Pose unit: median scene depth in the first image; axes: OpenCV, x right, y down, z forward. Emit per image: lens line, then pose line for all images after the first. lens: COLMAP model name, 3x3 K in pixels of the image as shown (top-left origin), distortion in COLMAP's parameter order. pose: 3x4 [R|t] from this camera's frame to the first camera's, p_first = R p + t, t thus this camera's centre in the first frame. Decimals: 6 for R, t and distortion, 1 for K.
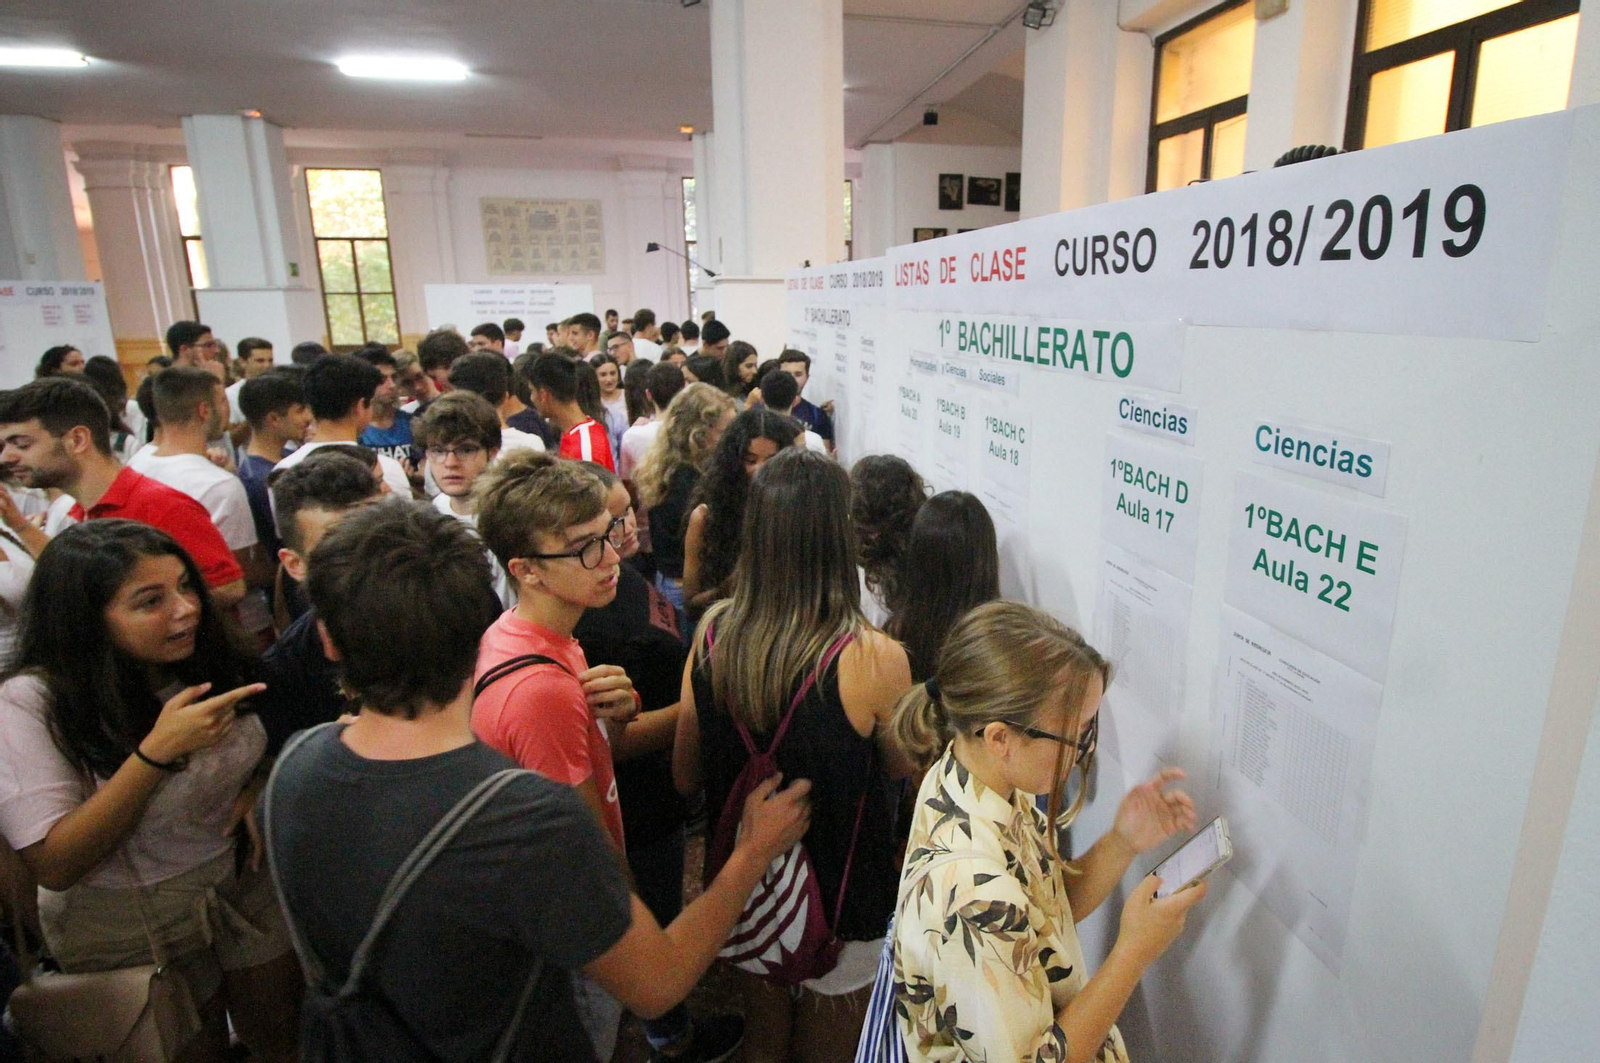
lens RADIAL K [[843.1, 0, 862.5], [0, 843.1, 489.2], [0, 0, 1]] dist [-0.000453, -0.013234]
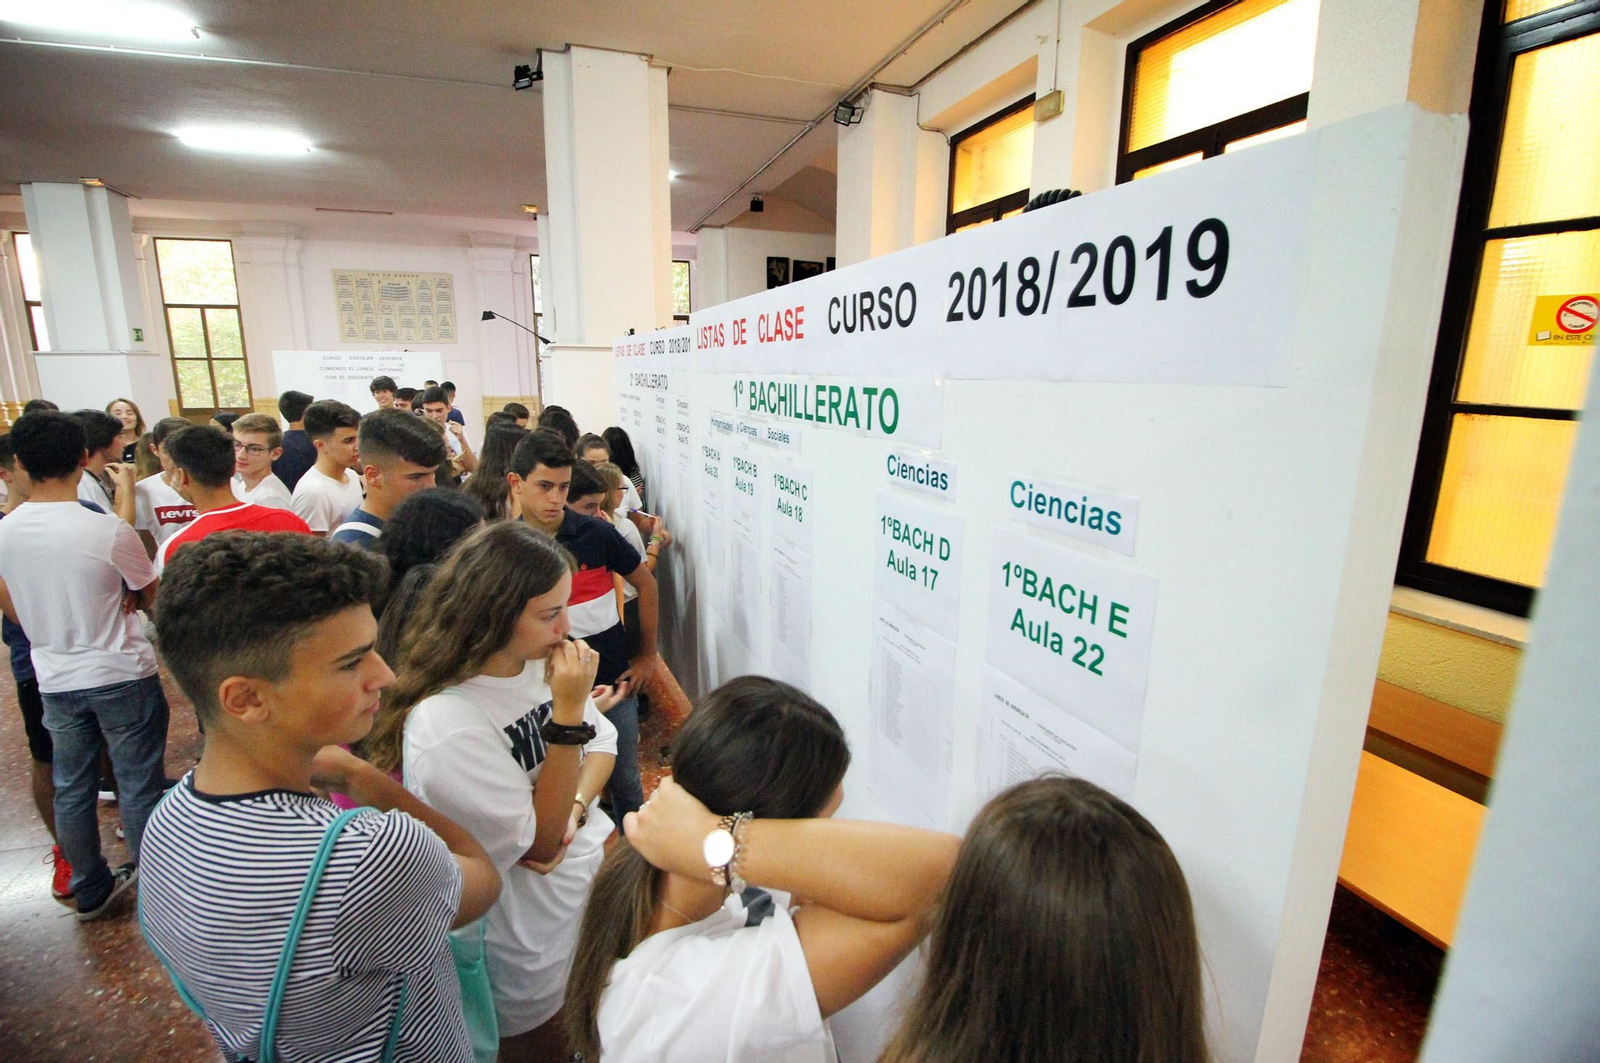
lens RADIAL K [[753.8, 0, 785.0], [0, 753.8, 529.3], [0, 0, 1]] dist [-0.000604, -0.012167]
pose [[0.995021, -0.011197, 0.099036, 0.084273], [0.012679, 0.999817, -0.014345, -0.007672], [-0.098858, 0.015529, 0.994980, 0.112965]]
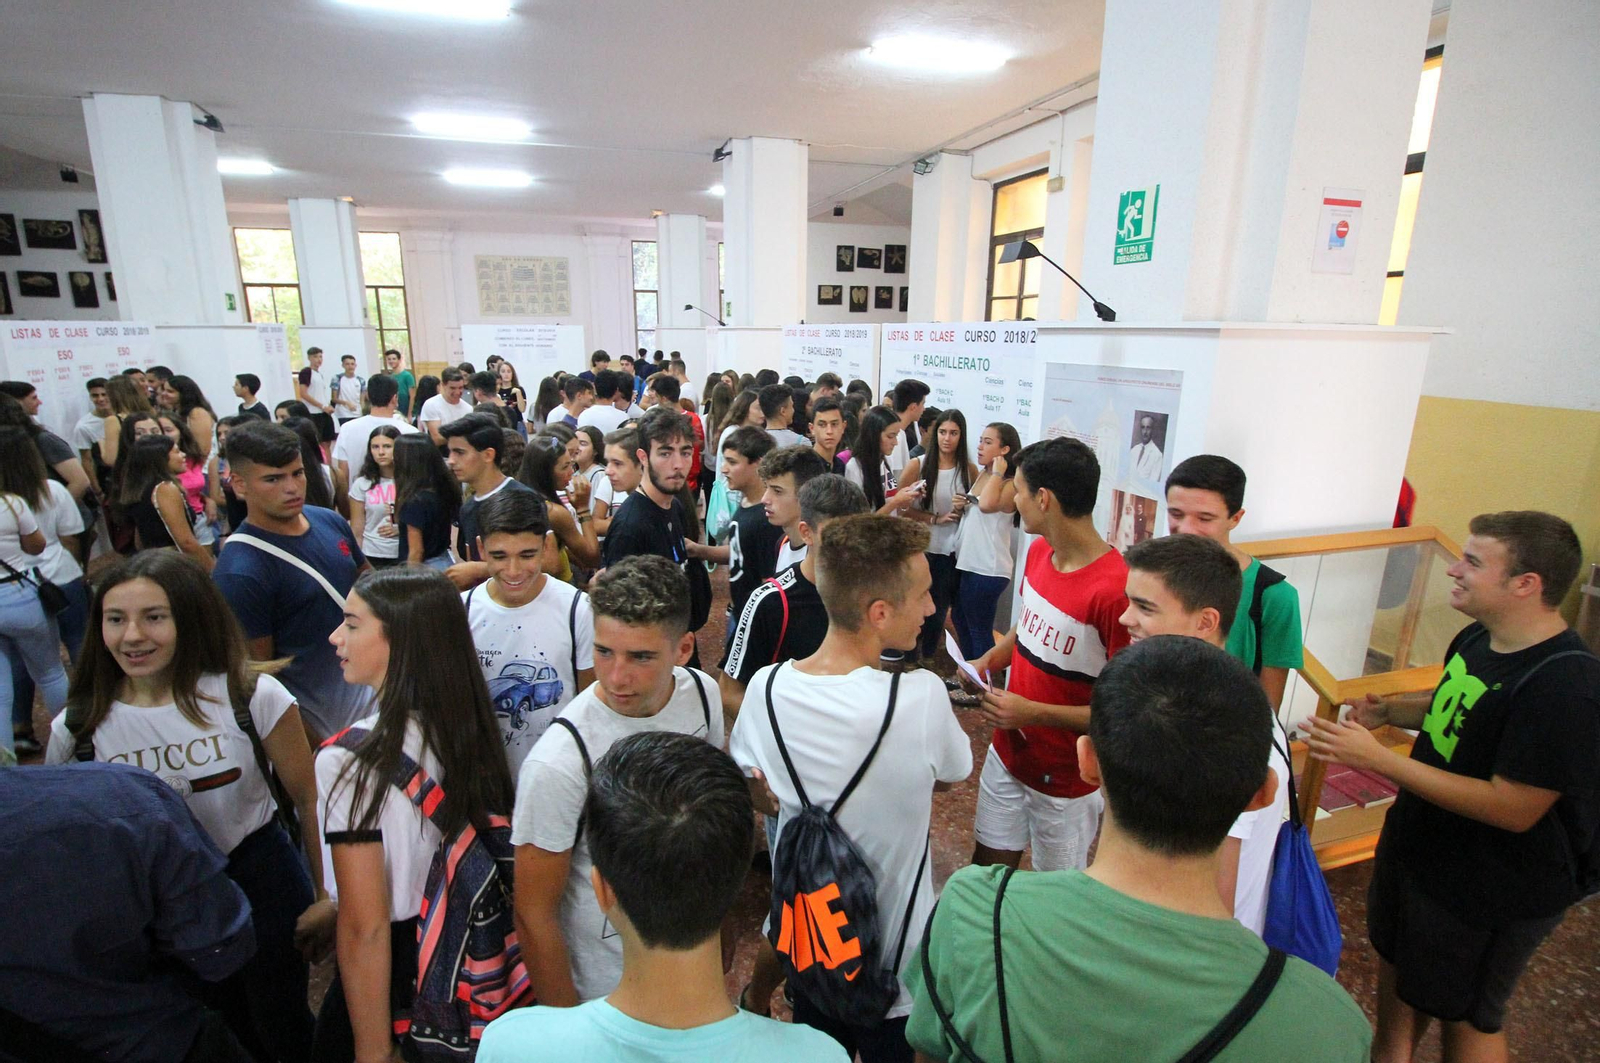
lens RADIAL K [[826.6, 0, 752.9], [0, 826.6, 546.3], [0, 0, 1]] dist [0.002042, -0.012602]
pose [[0.998351, -0.008918, 0.056701, -0.779766], [0.007030, 0.999417, 0.033415, 0.427788], [-0.056966, -0.032961, 0.997832, -2.173703]]
